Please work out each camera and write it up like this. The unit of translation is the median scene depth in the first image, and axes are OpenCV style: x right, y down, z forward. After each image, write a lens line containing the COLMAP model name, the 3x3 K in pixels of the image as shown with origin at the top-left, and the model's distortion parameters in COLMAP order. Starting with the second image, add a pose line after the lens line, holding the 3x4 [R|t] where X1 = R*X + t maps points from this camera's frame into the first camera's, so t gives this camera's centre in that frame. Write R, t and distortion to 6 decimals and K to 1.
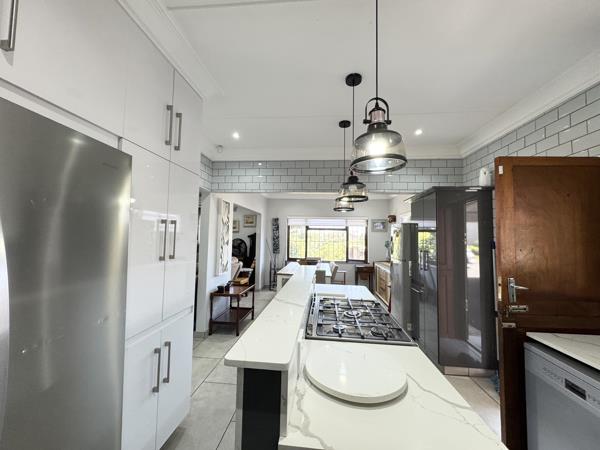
lens RADIAL K [[240.6, 0, 300.0], [0, 240.6, 225.0], [0, 0, 1]] dist [0.001473, 0.000027]
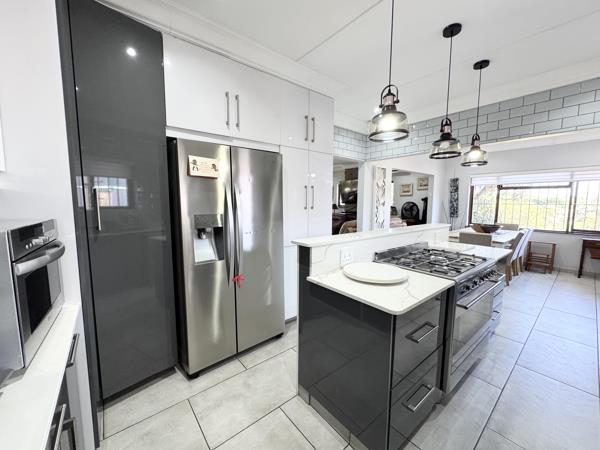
lens RADIAL K [[240.6, 0, 300.0], [0, 240.6, 225.0], [0, 0, 1]] dist [0.001473, 0.000027]
pose [[0.706578, 0.051519, -0.705758, 0.238565], [0.046595, 0.991794, 0.119049, 0.017763], [0.706100, -0.117002, 0.698379, -0.101178]]
